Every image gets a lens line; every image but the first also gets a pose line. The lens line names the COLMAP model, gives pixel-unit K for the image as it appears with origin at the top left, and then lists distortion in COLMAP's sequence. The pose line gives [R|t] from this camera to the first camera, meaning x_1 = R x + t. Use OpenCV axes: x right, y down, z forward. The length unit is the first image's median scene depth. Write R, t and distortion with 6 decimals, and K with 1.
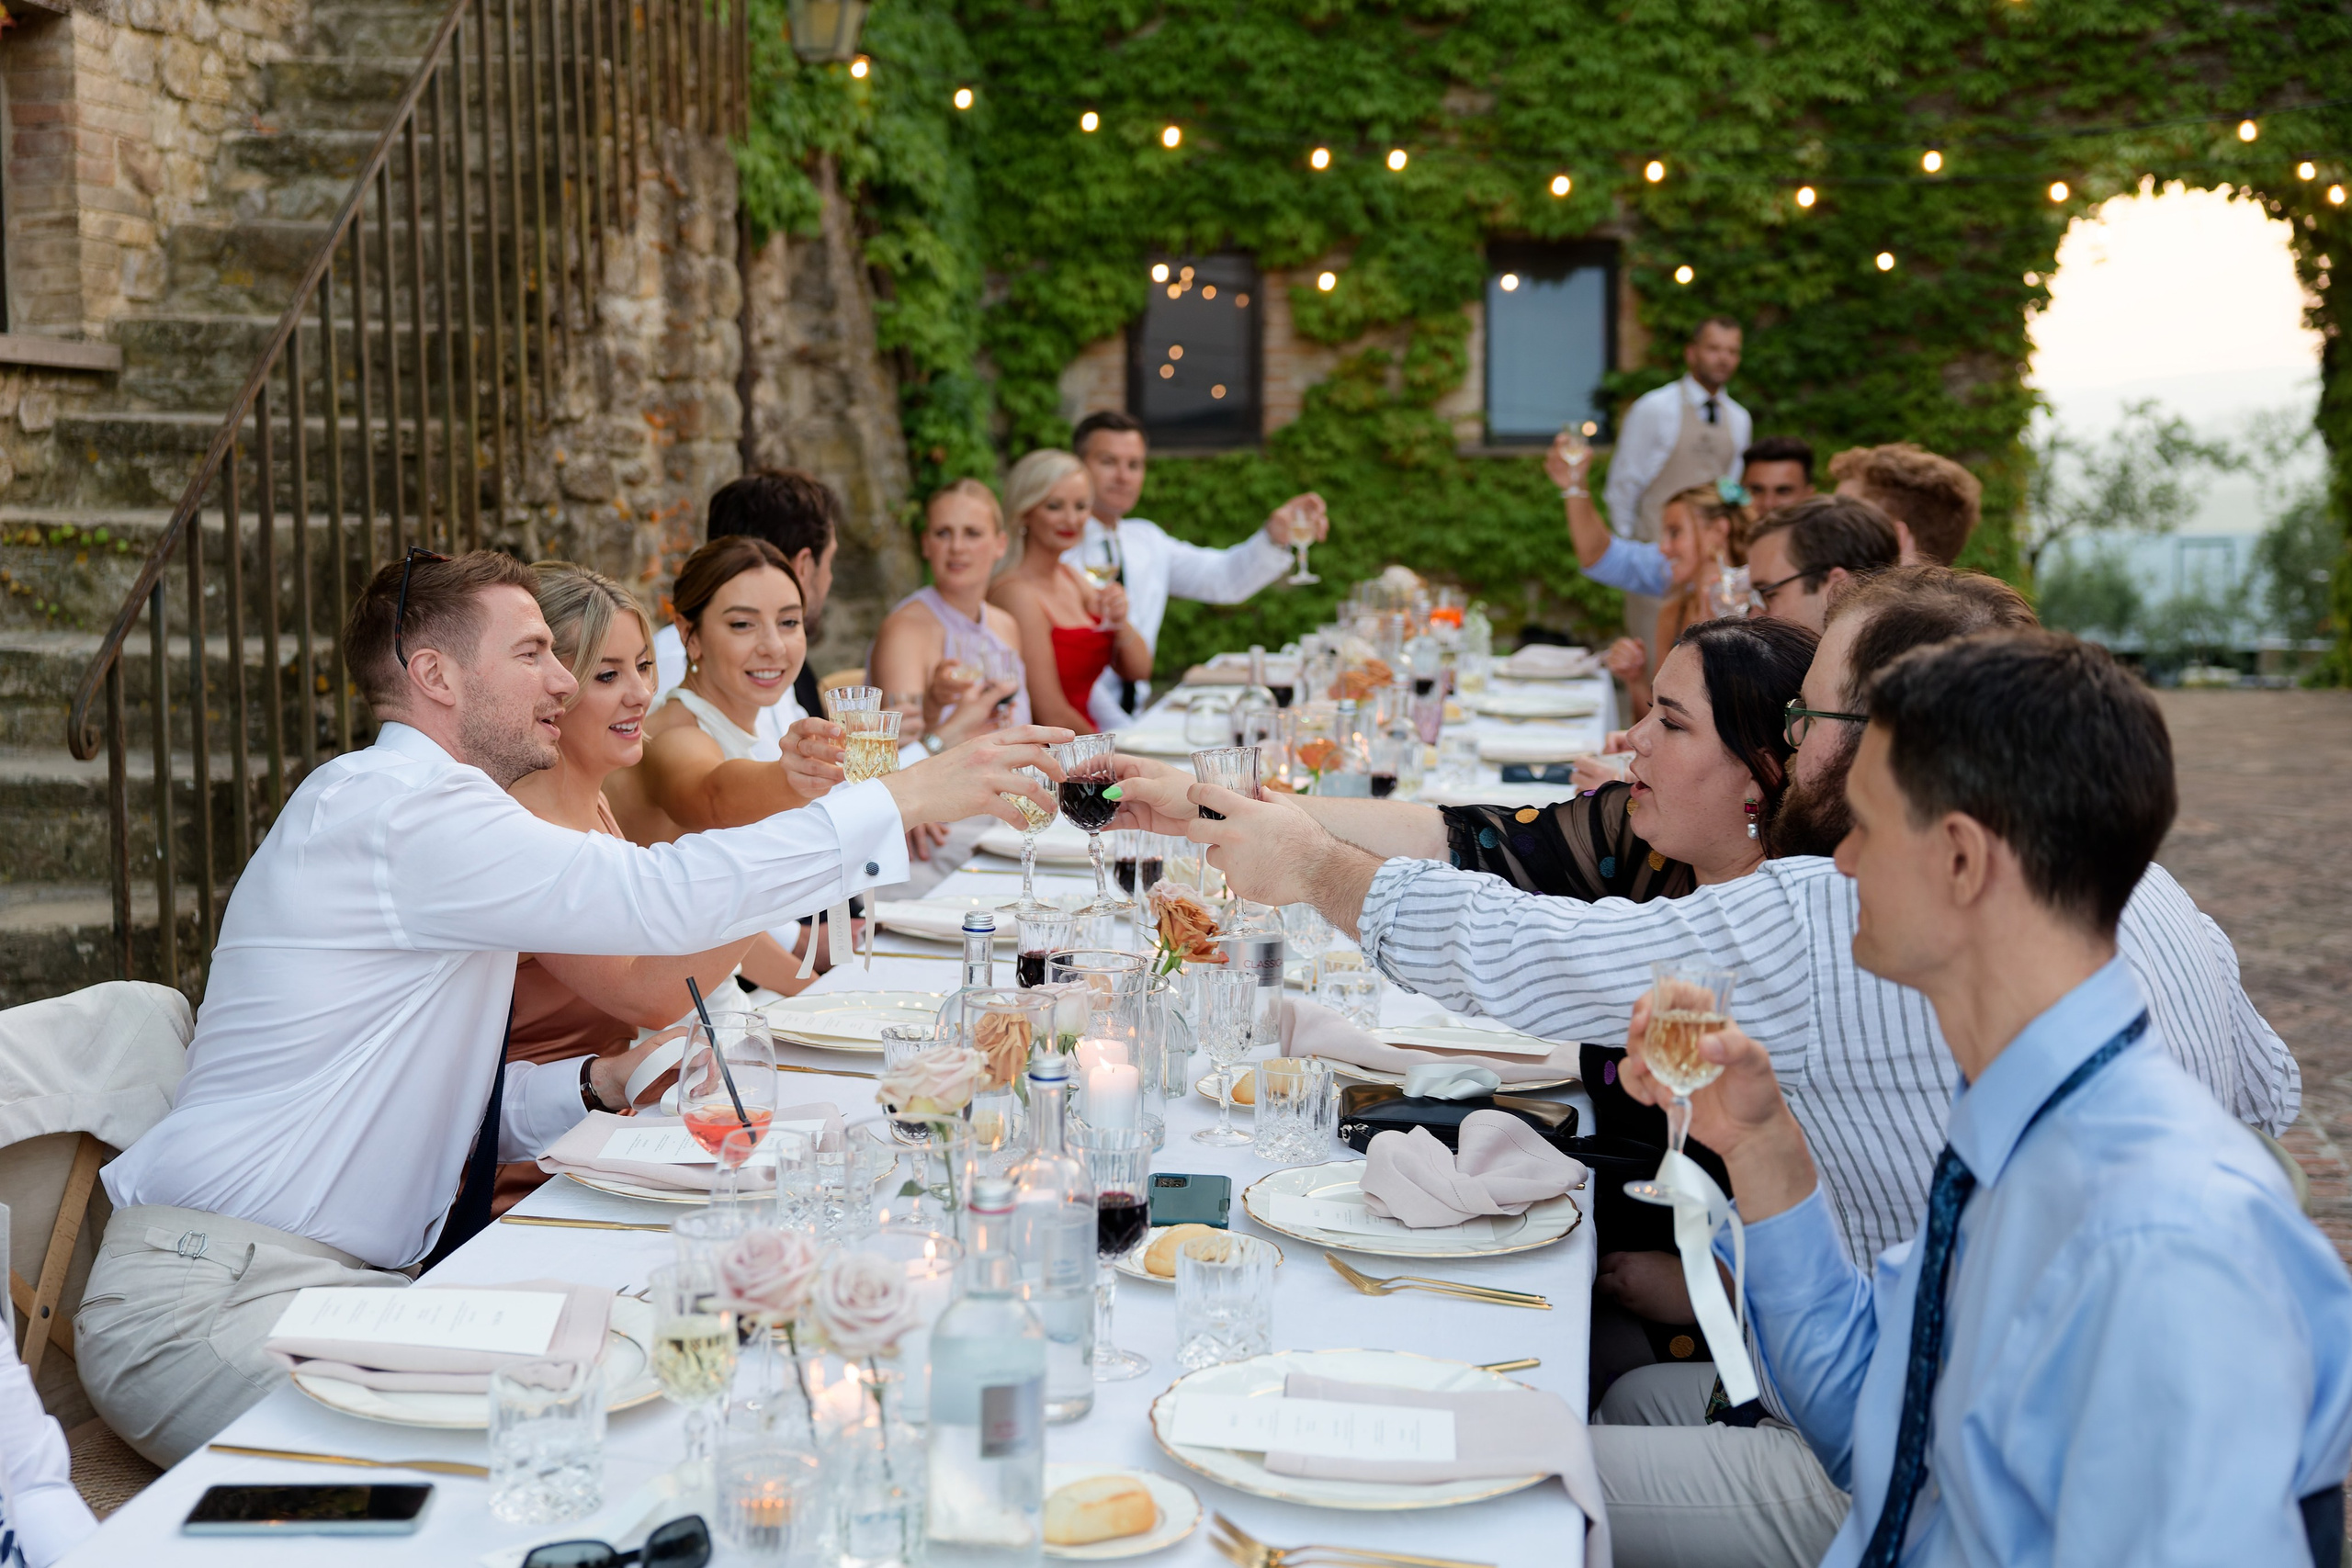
lens RADIAL K [[3032.8, 0, 1174.0], [0, 3032.8, 786.2], [0, 0, 1]] dist [-0.092195, 0.000000]
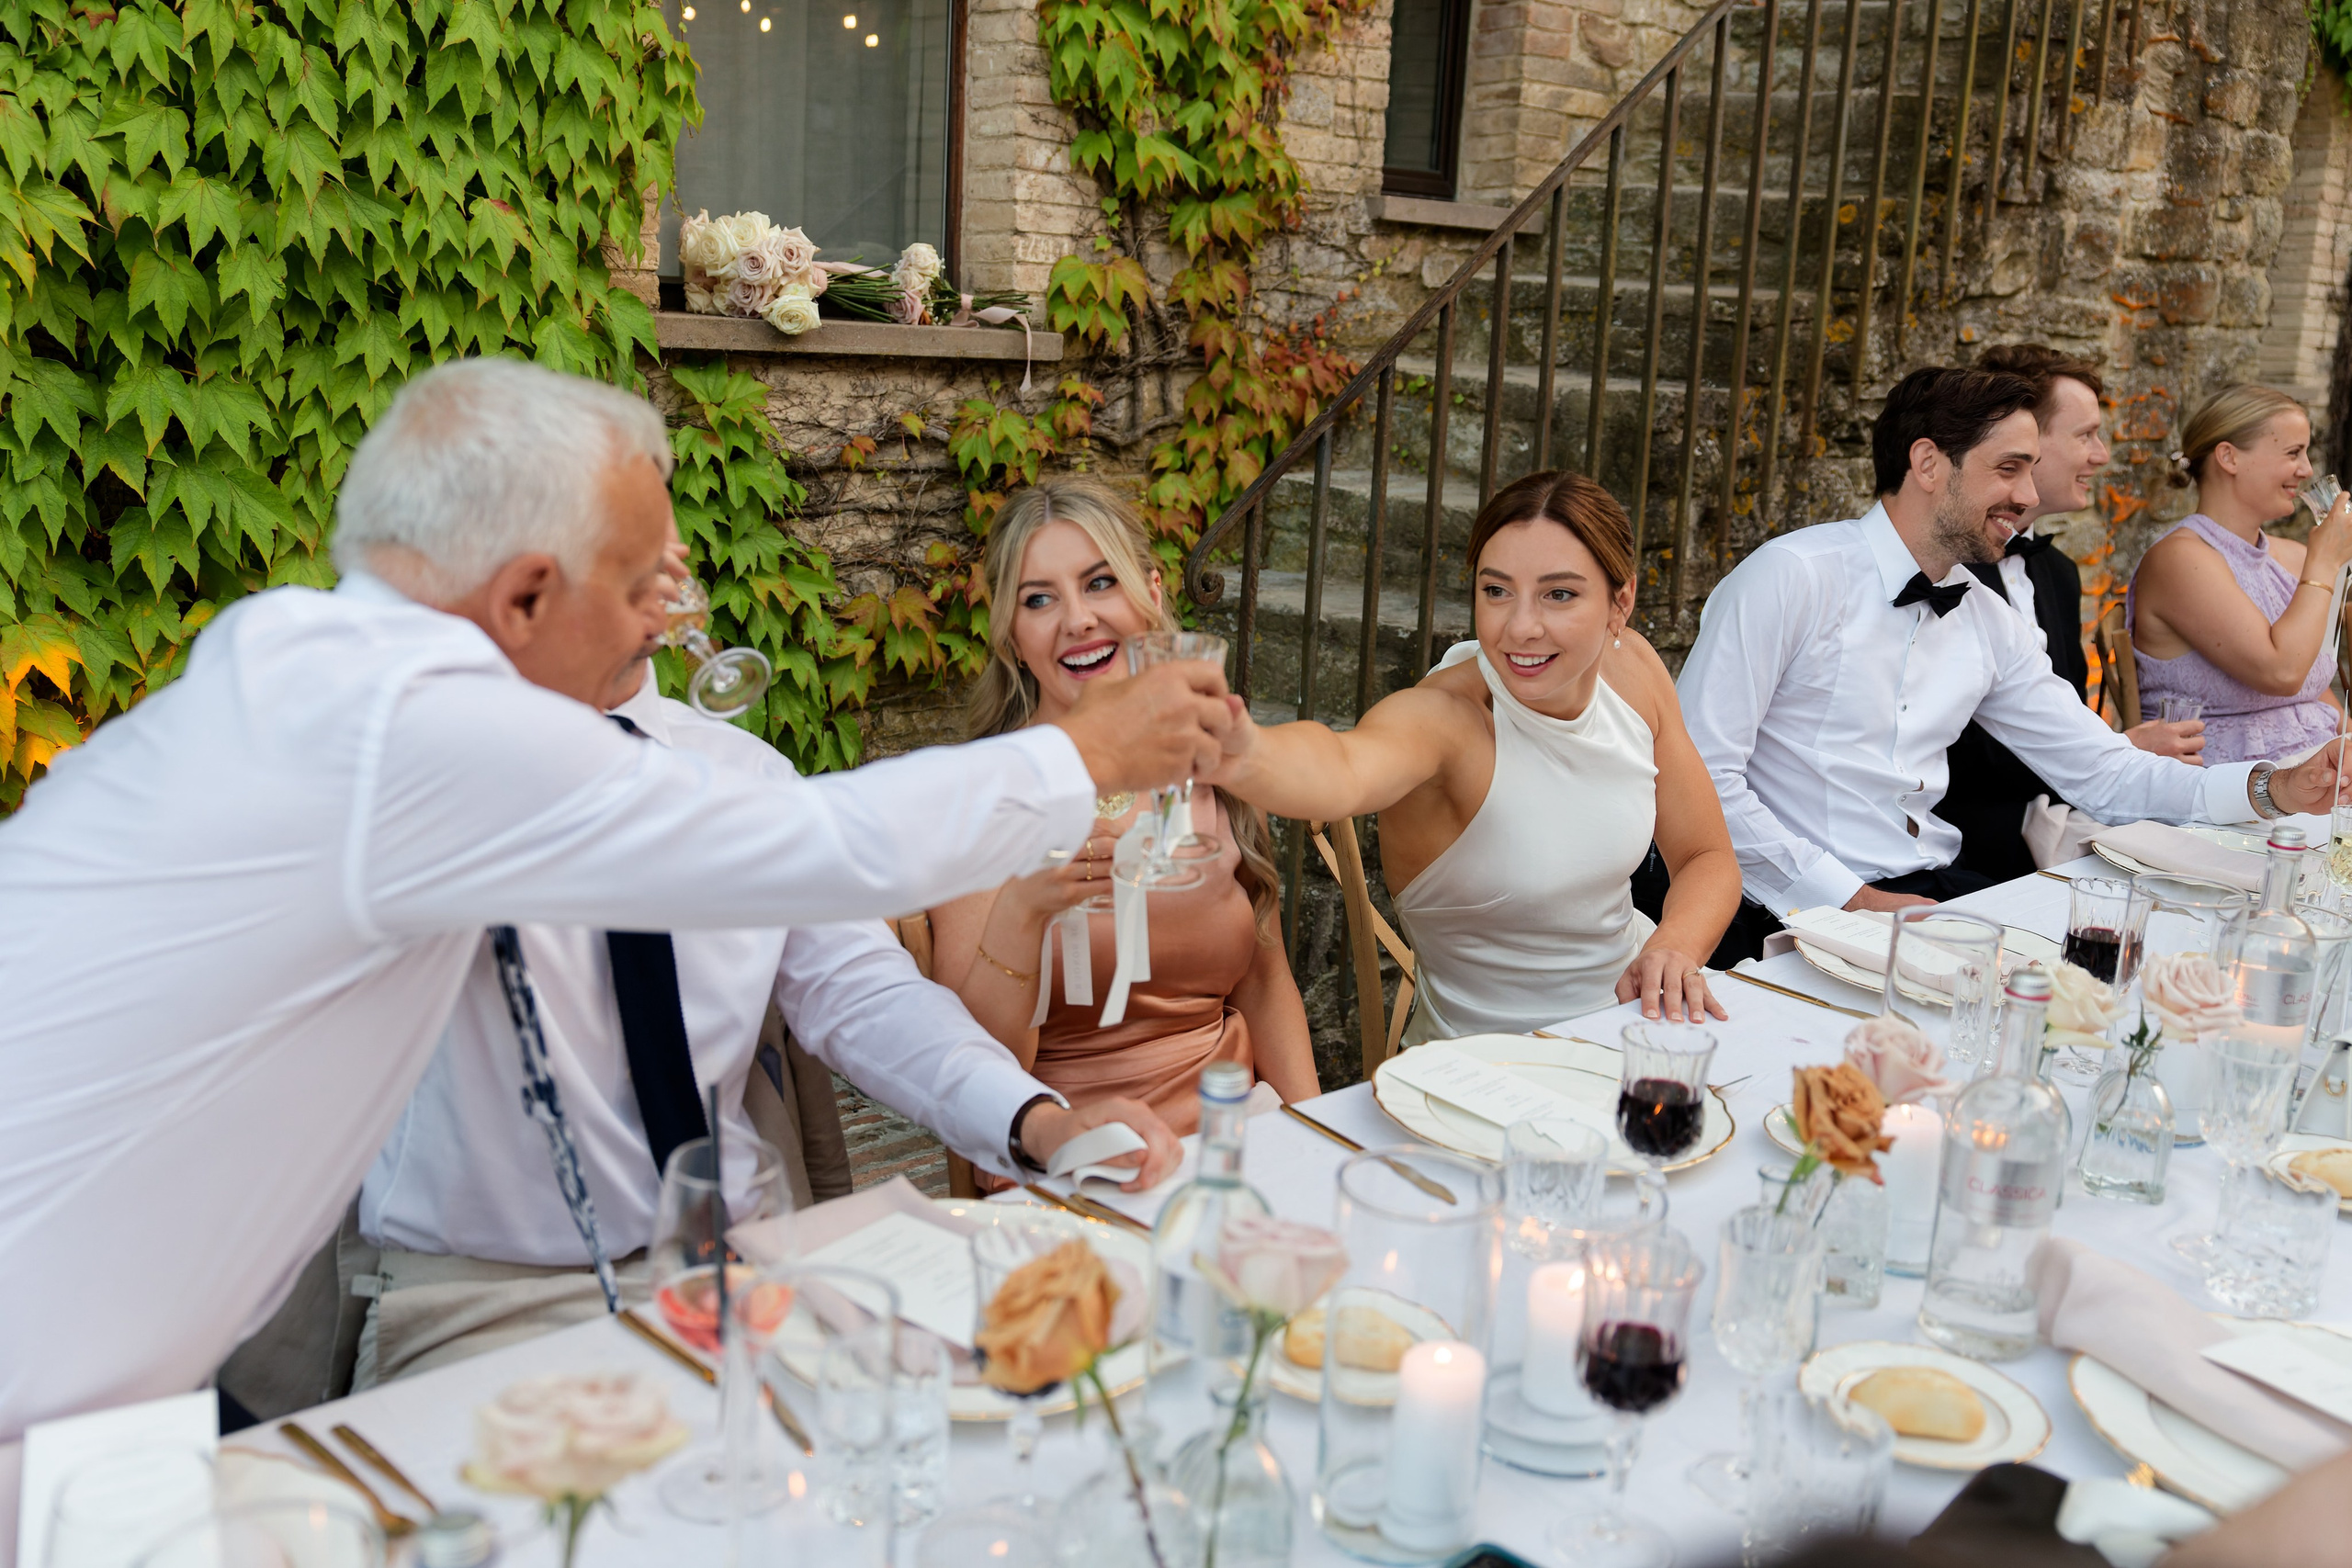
lens RADIAL K [[2274.0, 0, 1180.5], [0, 2274.0, 779.6], [0, 0, 1]] dist [0.044990, 0.000000]
pose [[0.760954, 0.161830, -0.628299, 0.094216], [-0.109262, 0.986527, 0.121767, -0.029307], [0.639540, -0.024010, 0.768383, 0.263207]]
